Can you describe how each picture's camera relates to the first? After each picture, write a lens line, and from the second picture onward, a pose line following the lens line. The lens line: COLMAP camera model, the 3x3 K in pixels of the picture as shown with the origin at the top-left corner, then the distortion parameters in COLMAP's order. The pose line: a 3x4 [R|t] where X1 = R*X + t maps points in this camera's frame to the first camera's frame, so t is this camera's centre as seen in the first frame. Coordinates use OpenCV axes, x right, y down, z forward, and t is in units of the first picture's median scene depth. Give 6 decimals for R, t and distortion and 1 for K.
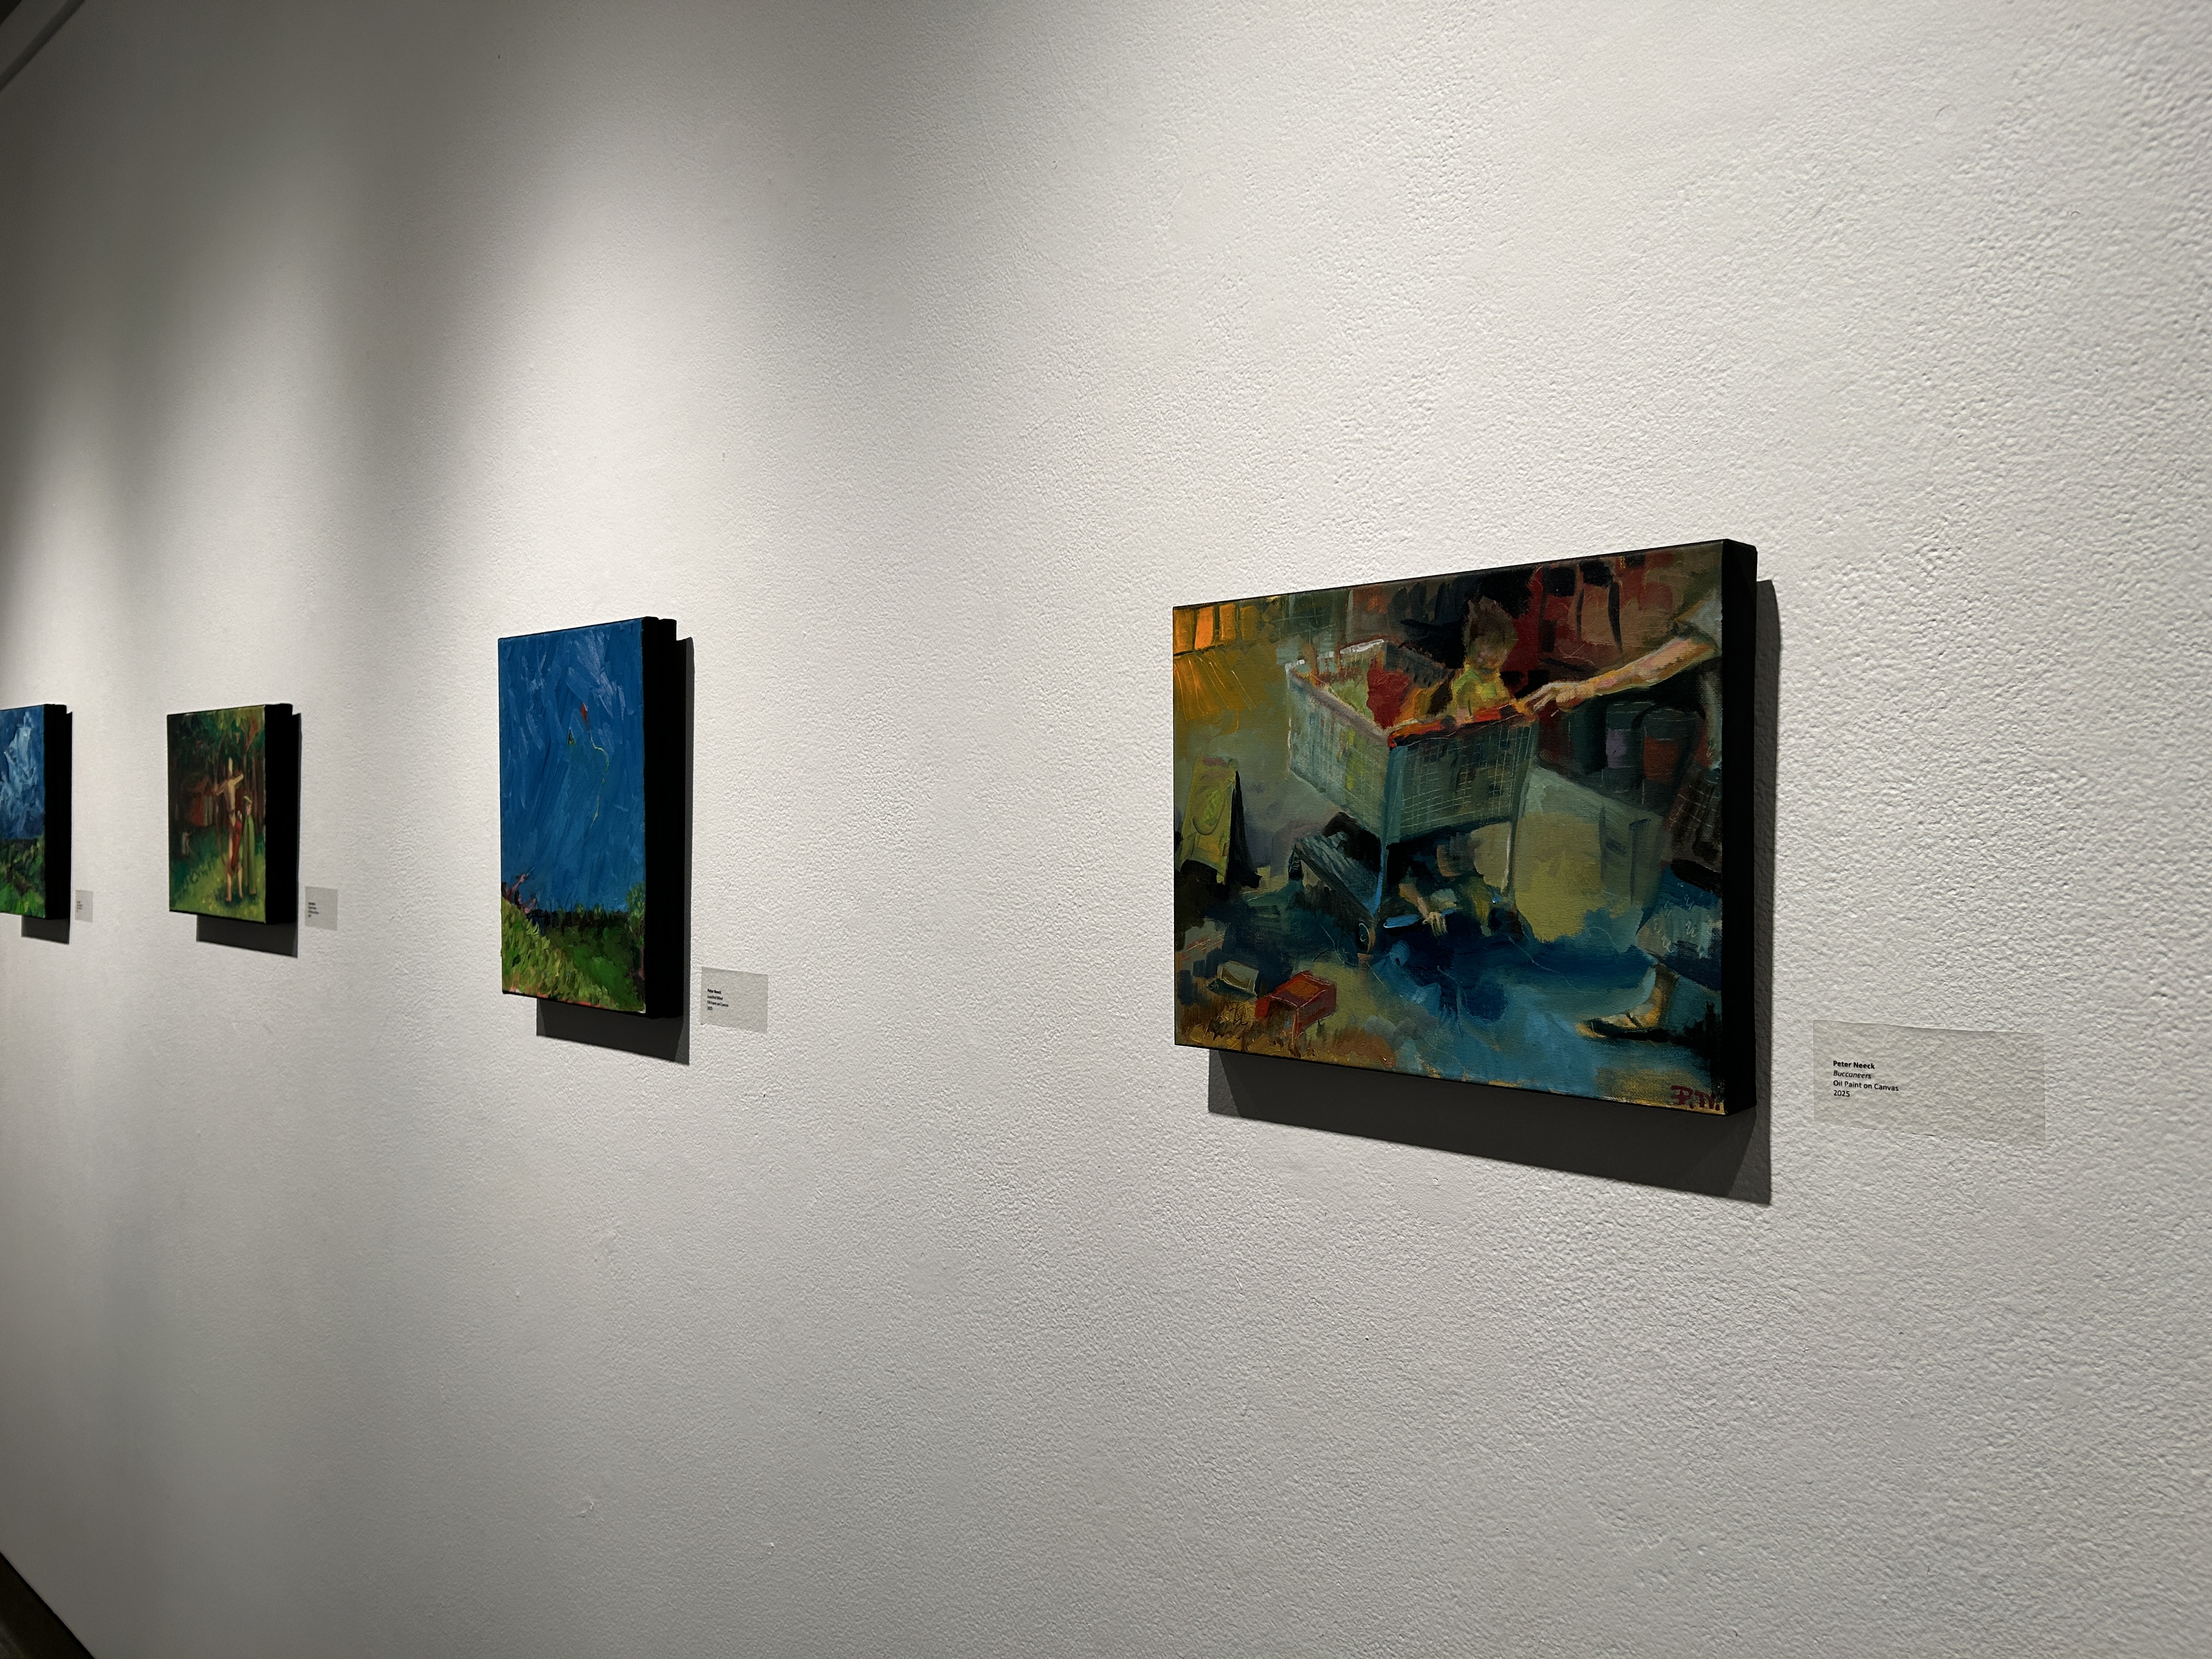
lens RADIAL K [[1676.8, 0, 1114.3], [0, 1676.8, 830.0], [0, 0, 1]] dist [0.059469, 0.002782]
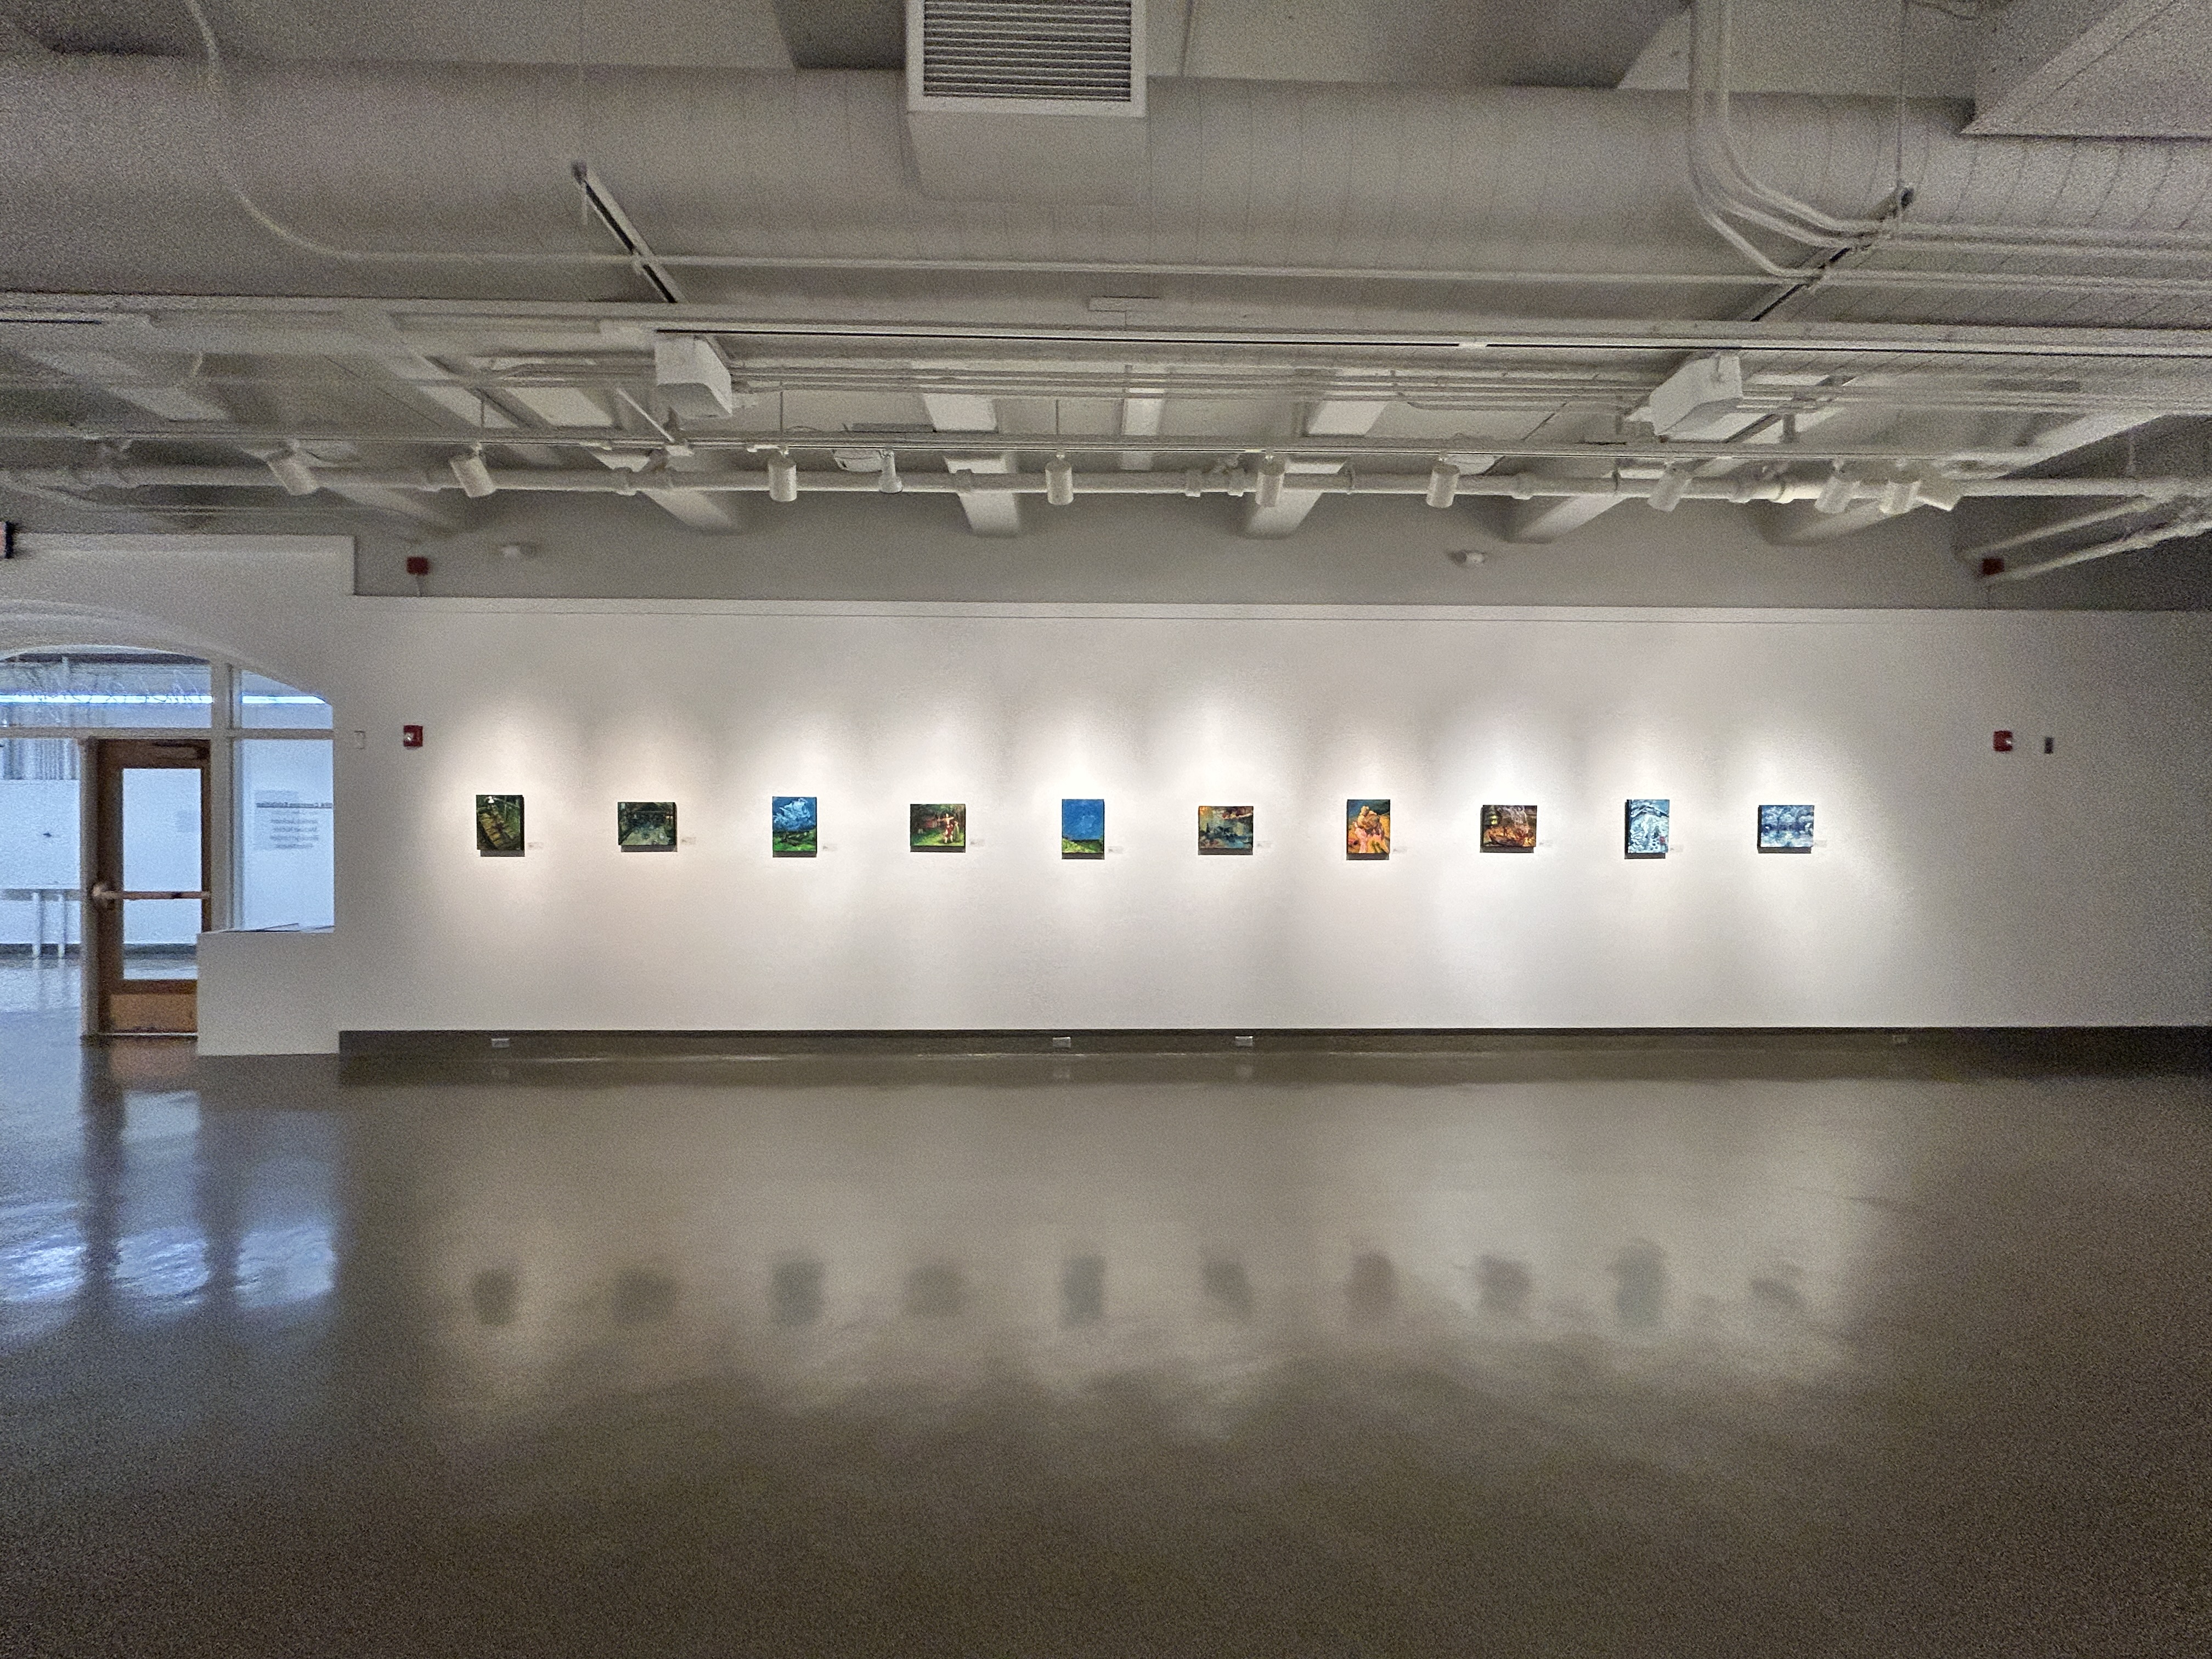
lens RADIAL K [[883.2, 0, 1097.7], [0, 883.2, 827.9], [0, 0, 1]] dist [0.004632, 0.000016]
pose [[0.700066, 0.004799, 0.714062, -4.704093], [0.003500, 0.999942, -0.010152, 0.060801], [-0.714069, 0.009607, 0.700009, -2.592644]]
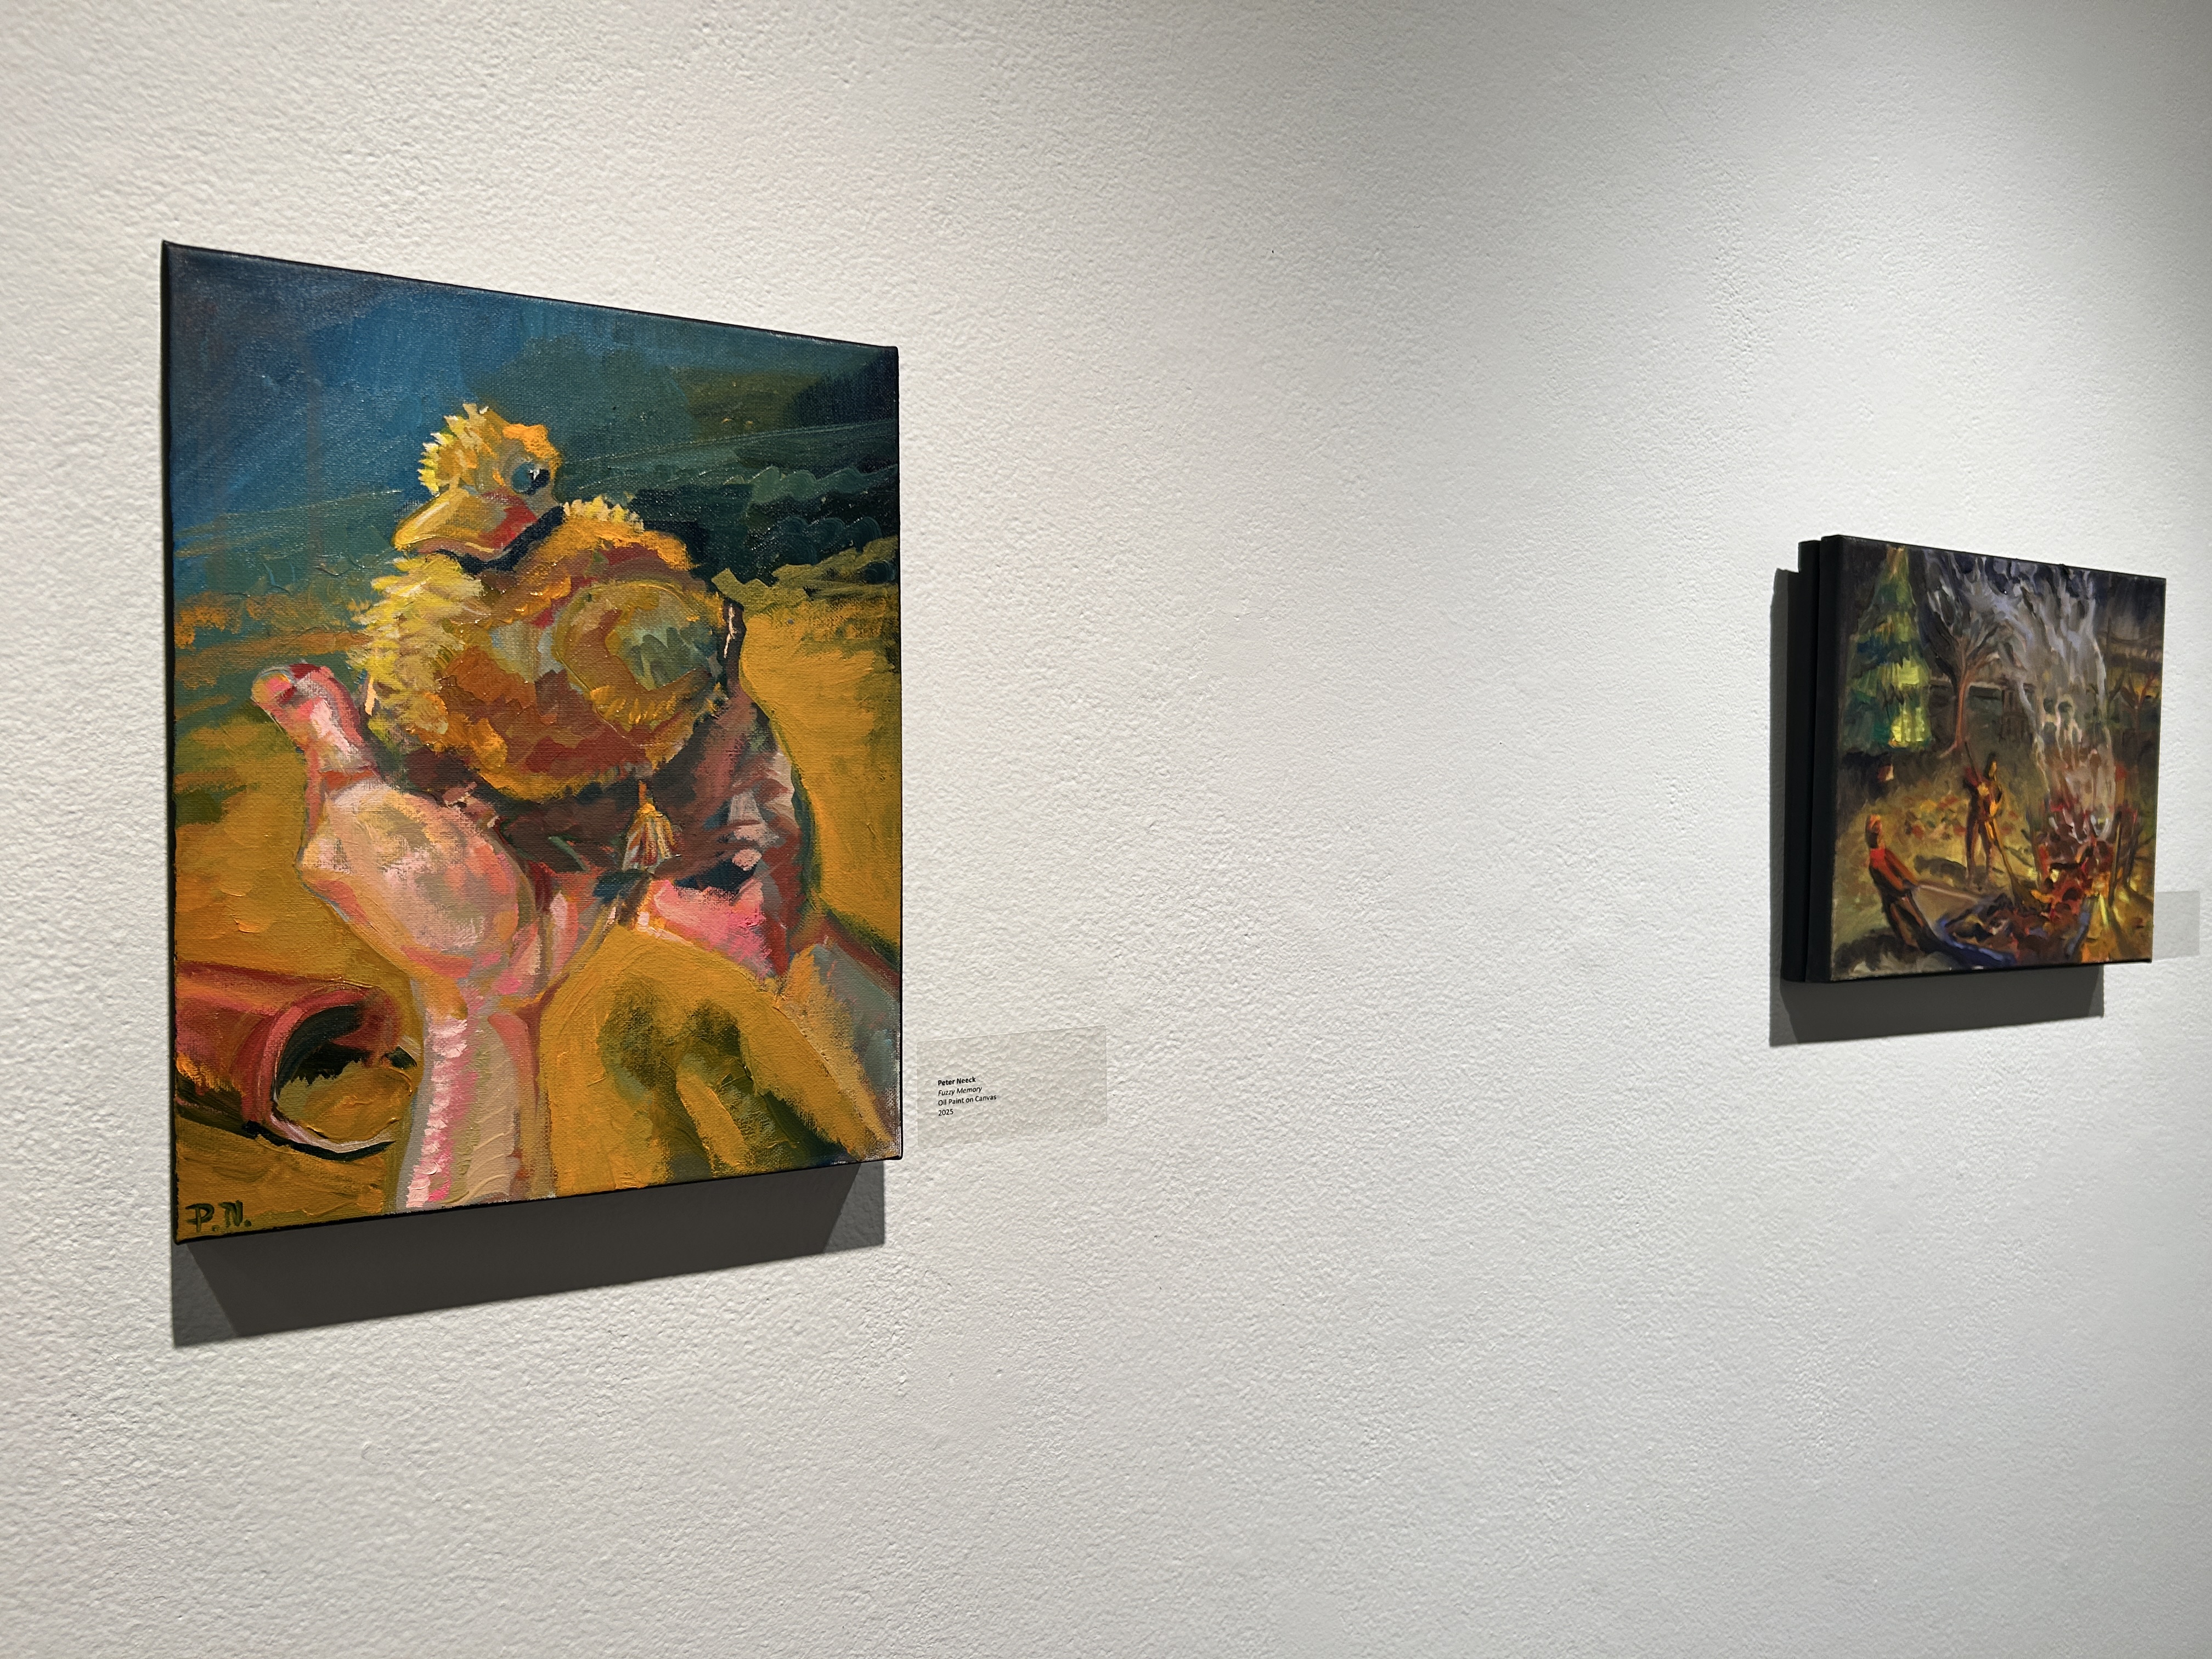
lens RADIAL K [[1676.8, 0, 1119.4], [0, 1676.8, 819.4], [0, 0, 1]] dist [0.059469, 0.002782]
pose [[0.288411, 0.002750, 0.957503, 0.292490], [0.014569, 0.999868, -0.007259, 0.032329], [-0.957396, 0.016043, 0.288332, -0.116052]]
